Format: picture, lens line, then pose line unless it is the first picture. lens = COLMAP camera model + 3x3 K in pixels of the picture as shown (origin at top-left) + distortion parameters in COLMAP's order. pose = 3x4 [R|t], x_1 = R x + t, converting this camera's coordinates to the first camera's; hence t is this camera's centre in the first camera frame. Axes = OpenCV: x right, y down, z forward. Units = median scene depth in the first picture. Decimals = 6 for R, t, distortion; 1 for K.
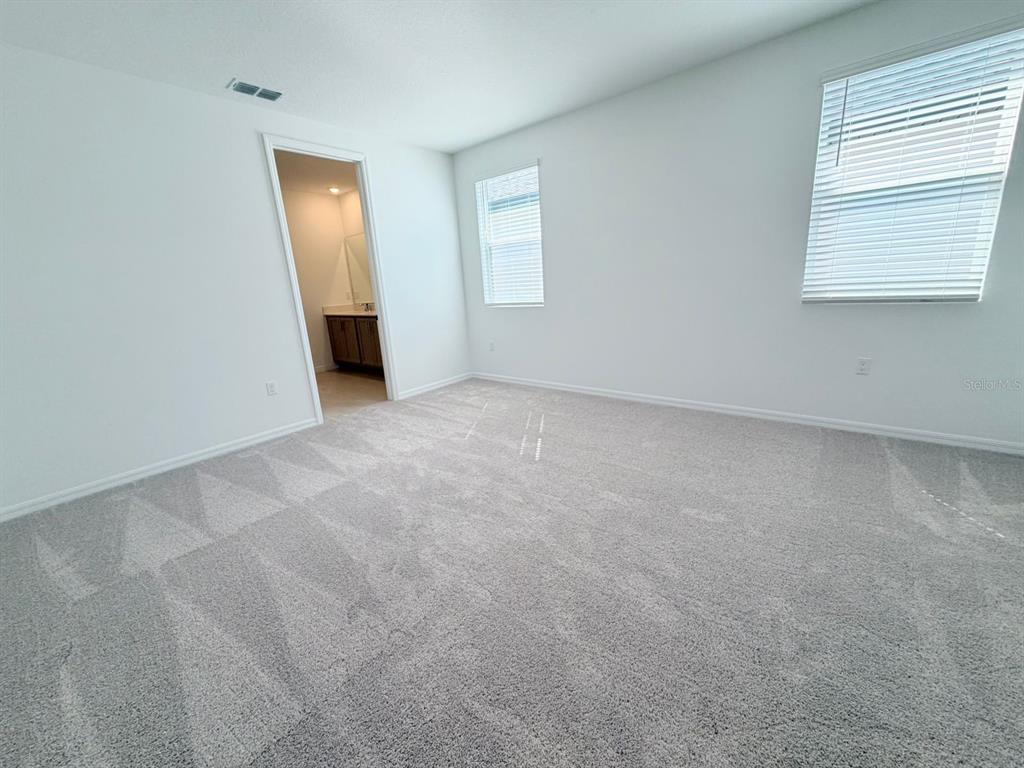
lens RADIAL K [[408.3, 0, 512.5], [0, 408.3, 381.8], [0, 0, 1]] dist [-0.003191, 0.000599]
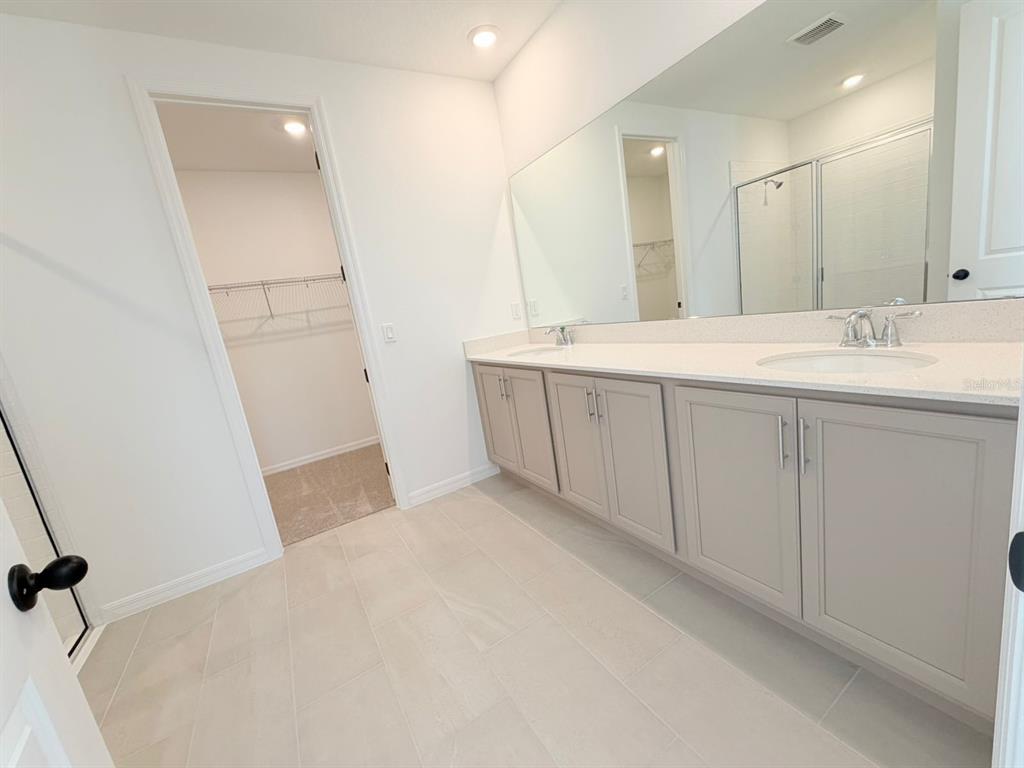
lens RADIAL K [[408.3, 0, 508.9], [0, 408.3, 383.8], [0, 0, 1]] dist [-0.003191, 0.000599]
pose [[0.933417, -0.021979, -0.358120, -0.261335], [0.015449, 0.999658, -0.021085, -0.126778], [0.358461, 0.014149, 0.933437, 0.603652]]
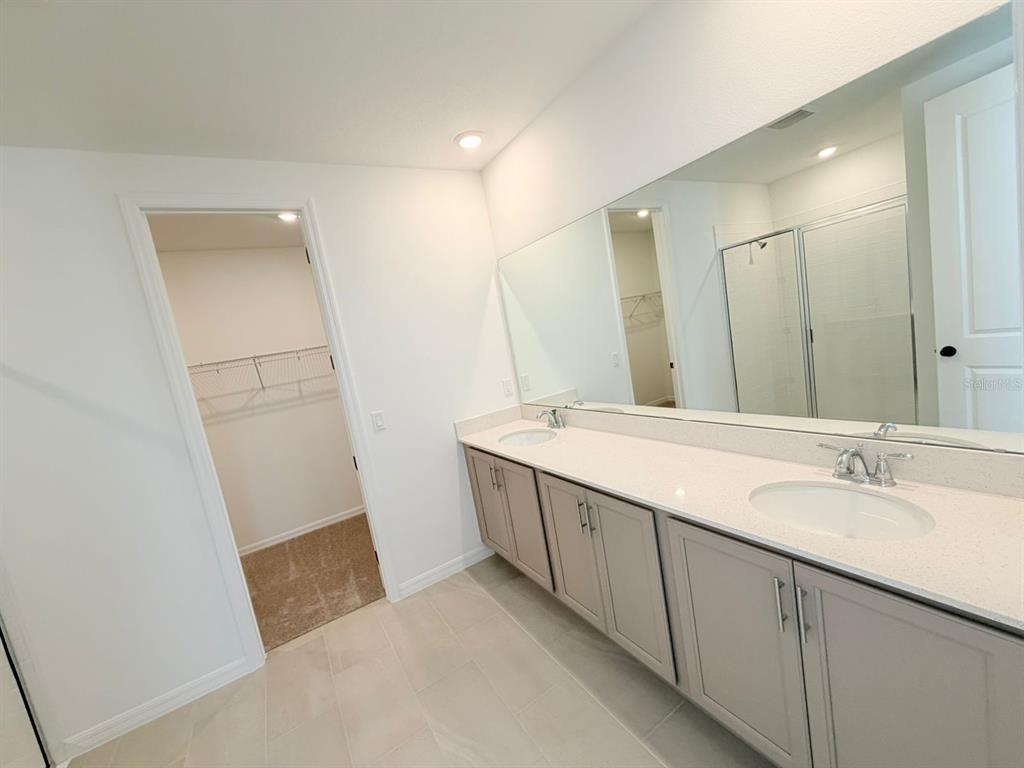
lens RADIAL K [[408.3, 0, 509.0], [0, 408.3, 384.1], [0, 0, 1]] dist [-0.003191, 0.000599]
pose [[0.934682, -0.064603, -0.349566, -0.254894], [0.034661, 0.995225, -0.091249, -0.180294], [0.353792, 0.073173, 0.932458, 0.607838]]
